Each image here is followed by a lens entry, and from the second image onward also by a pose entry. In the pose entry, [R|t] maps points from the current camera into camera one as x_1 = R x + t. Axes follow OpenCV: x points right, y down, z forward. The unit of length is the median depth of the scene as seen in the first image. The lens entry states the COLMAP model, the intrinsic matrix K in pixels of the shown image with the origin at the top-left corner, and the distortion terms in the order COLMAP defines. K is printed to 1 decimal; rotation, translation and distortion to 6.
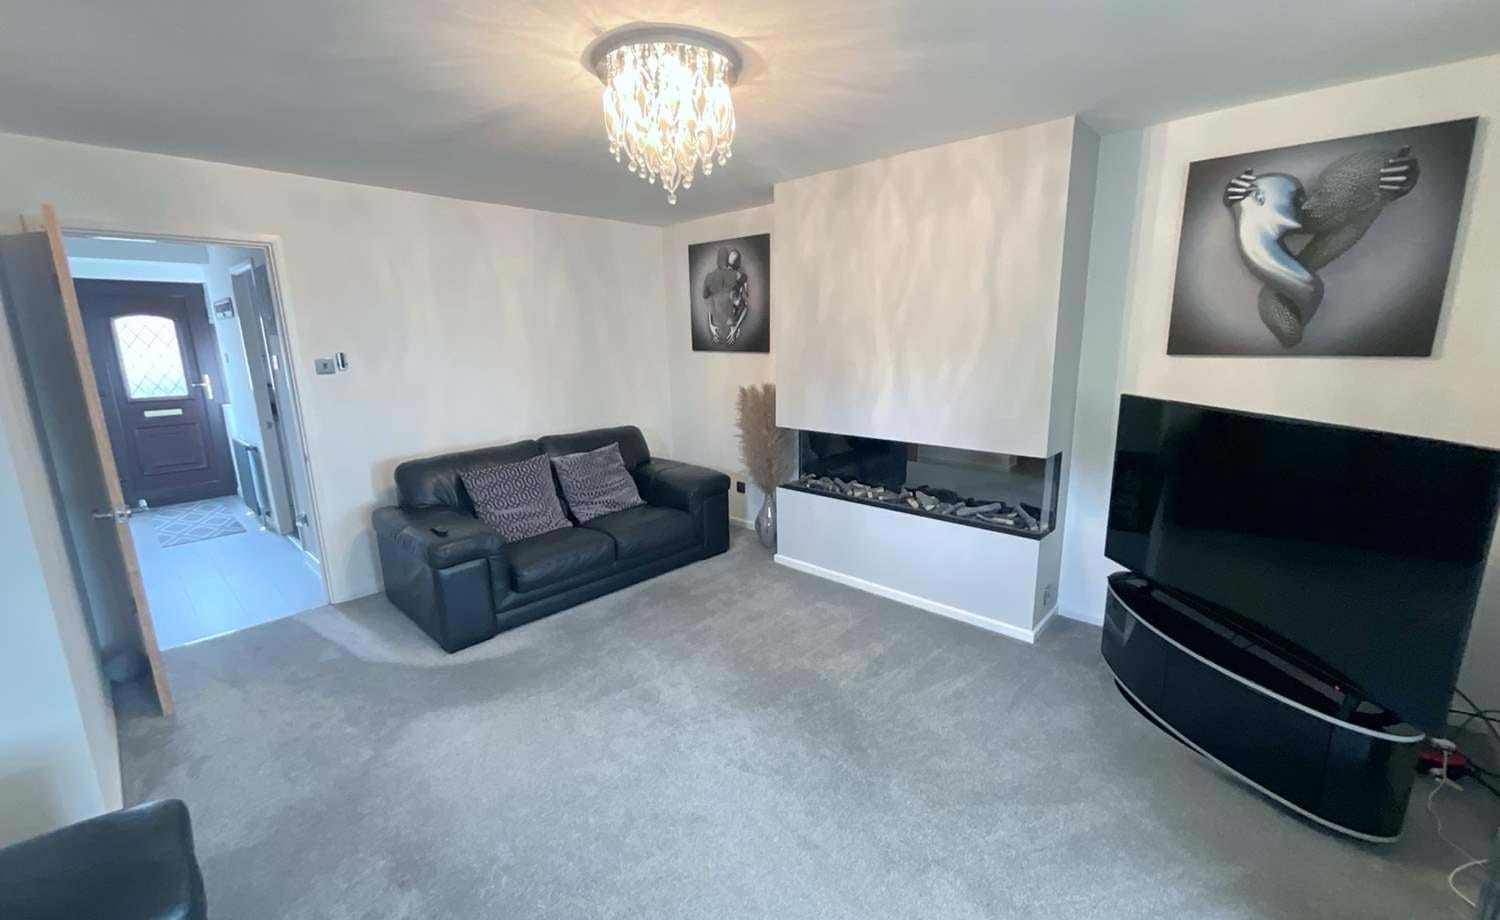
lens RADIAL K [[606.0, 0, 748.9], [0, 606.0, 461.3], [0, 0, 1]] dist [-0.016971, 0.006757]
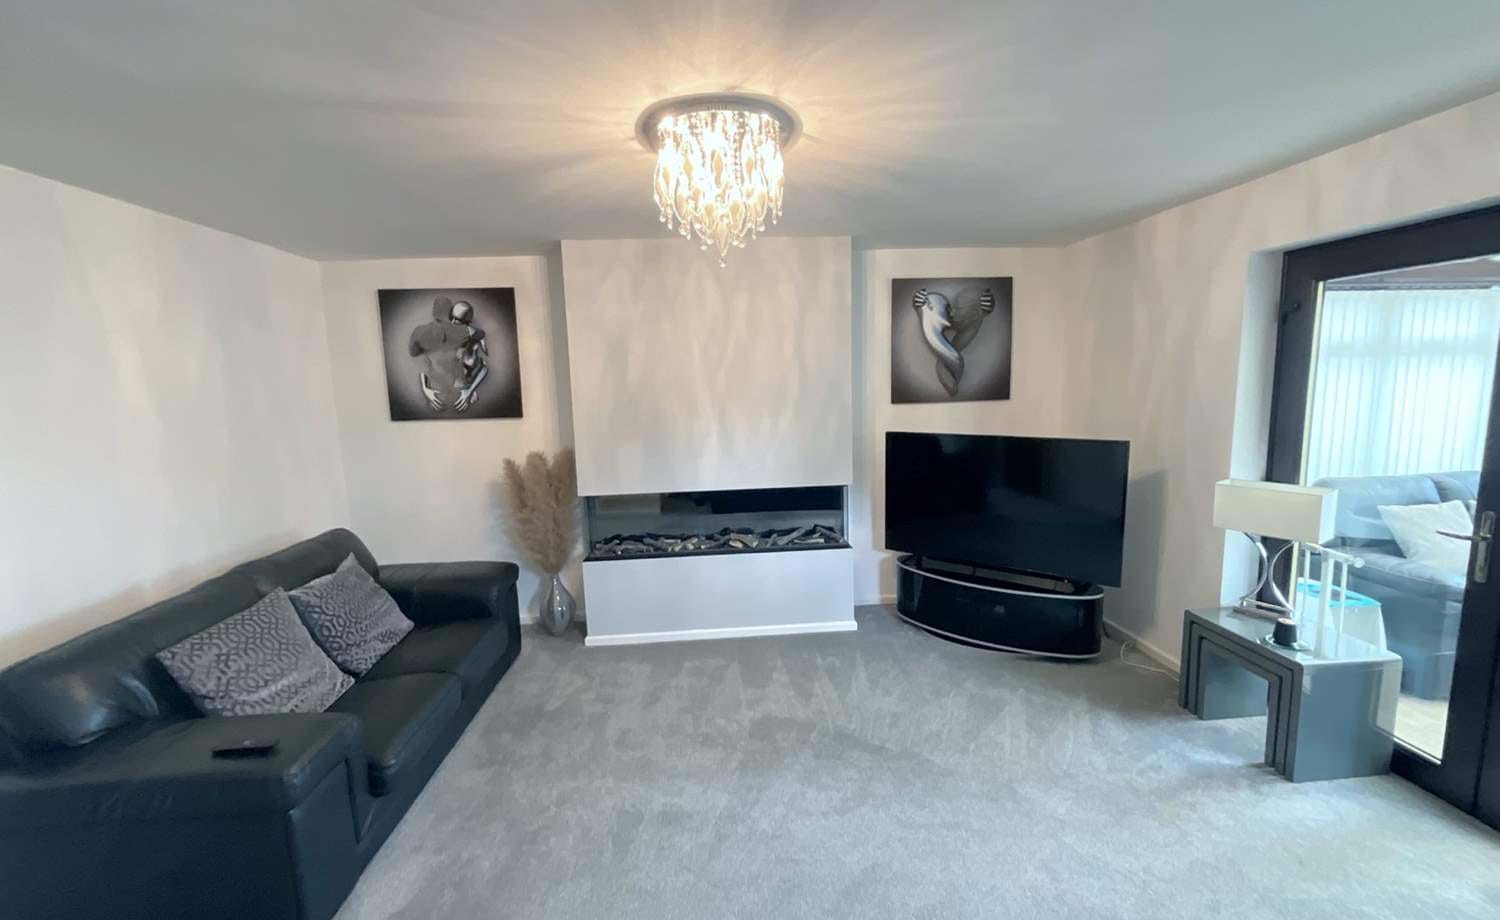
lens RADIAL K [[606.0, 0, 748.9], [0, 606.0, 461.3], [0, 0, 1]] dist [-0.016971, 0.006757]
pose [[0.676282, -0.099426, 0.729902, -0.524865], [0.170097, 0.985149, -0.023407, -0.052194], [-0.716735, 0.139984, 0.683151, 0.216329]]
